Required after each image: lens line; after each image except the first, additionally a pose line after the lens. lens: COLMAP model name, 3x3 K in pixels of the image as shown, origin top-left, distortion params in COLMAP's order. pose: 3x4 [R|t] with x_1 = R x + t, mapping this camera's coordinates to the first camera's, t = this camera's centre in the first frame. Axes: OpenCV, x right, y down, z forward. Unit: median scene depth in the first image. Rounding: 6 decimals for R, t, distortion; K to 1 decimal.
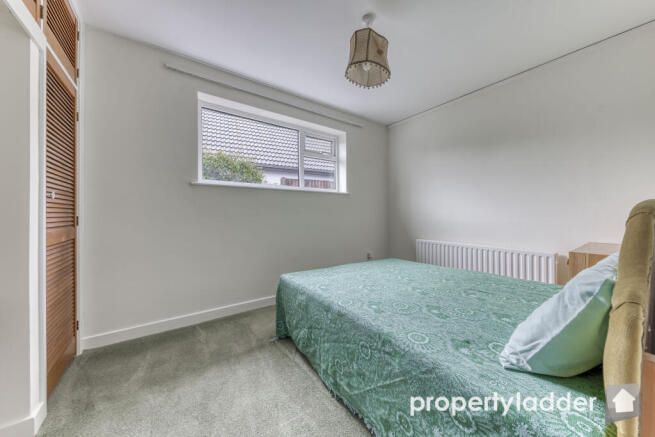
lens RADIAL K [[229.2, 0, 328.5], [0, 229.2, 212.0], [0, 0, 1]] dist [0.000793, -0.000368]
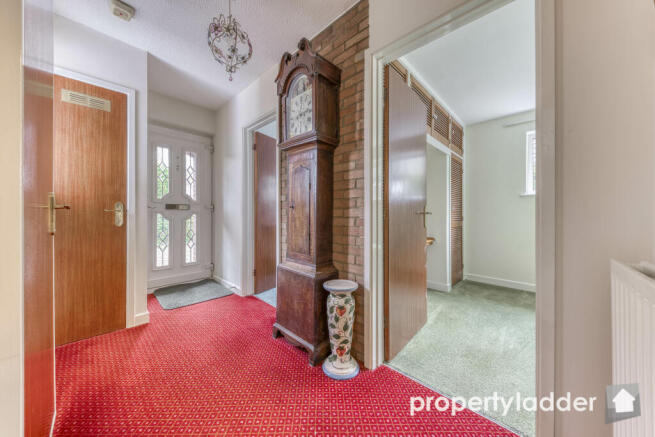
lens RADIAL K [[229.2, 0, 328.0], [0, 229.2, 214.3], [0, 0, 1]] dist [0.000793, -0.000368]
pose [[0.153724, 0.002843, -0.988110, 0.911879], [0.001423, 0.999994, 0.003098, -0.010344], [0.988113, -0.001883, 0.153719, -0.640701]]
